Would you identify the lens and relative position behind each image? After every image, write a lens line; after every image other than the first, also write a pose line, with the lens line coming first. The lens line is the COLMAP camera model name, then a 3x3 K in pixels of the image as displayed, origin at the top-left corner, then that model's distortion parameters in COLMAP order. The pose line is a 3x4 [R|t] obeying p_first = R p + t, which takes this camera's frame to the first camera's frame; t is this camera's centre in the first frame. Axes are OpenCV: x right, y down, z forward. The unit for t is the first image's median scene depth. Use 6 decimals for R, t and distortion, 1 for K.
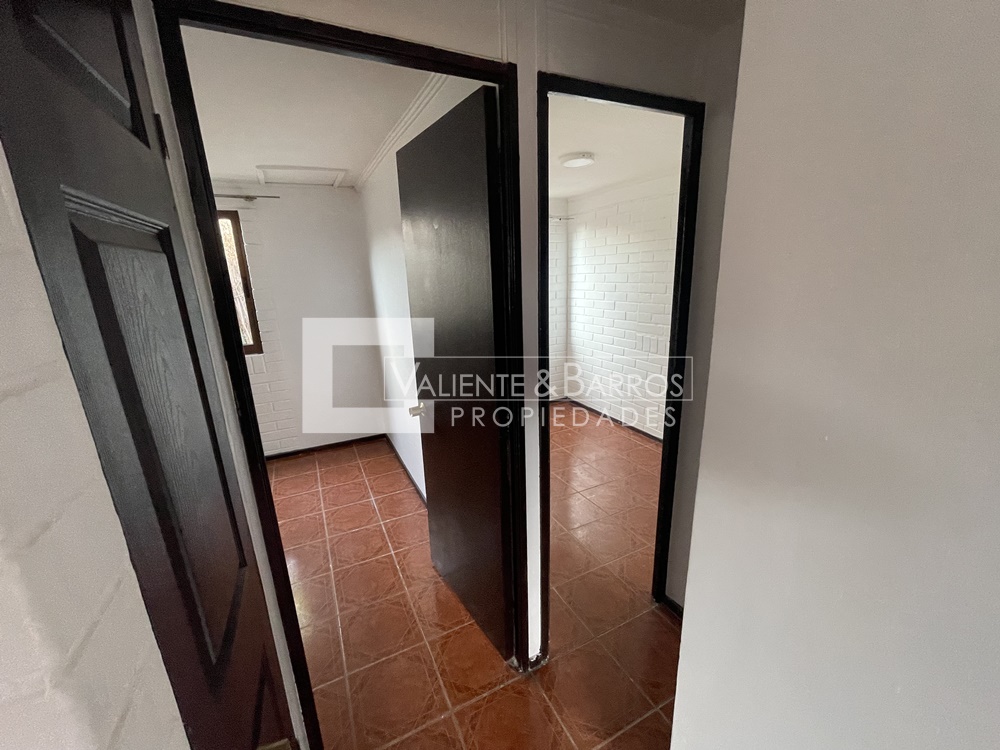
lens RADIAL K [[401.5, 0, 501.9], [0, 401.5, 374.8], [0, 0, 1]] dist [-0.001402, -0.000060]
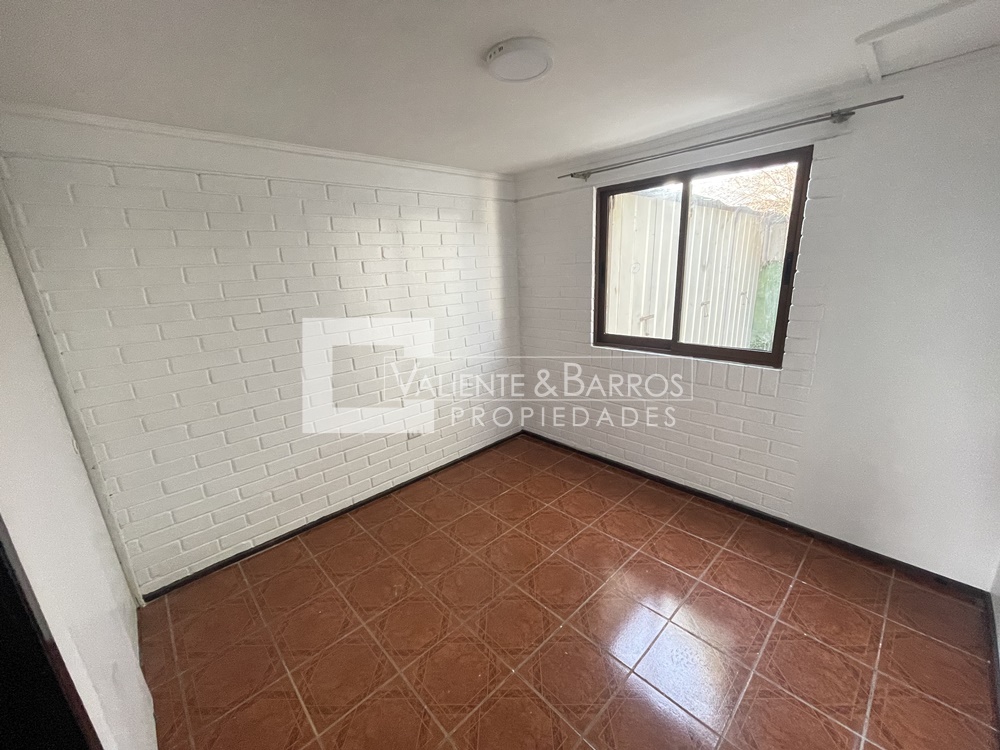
lens RADIAL K [[401.5, 0, 500.3], [0, 401.5, 375.4], [0, 0, 1]] dist [-0.001402, -0.000060]
pose [[0.277619, 0.269519, -0.922110, -0.118429], [-0.204301, 0.954448, 0.217463, -0.099906], [0.938717, 0.128016, 0.320036, 0.383701]]
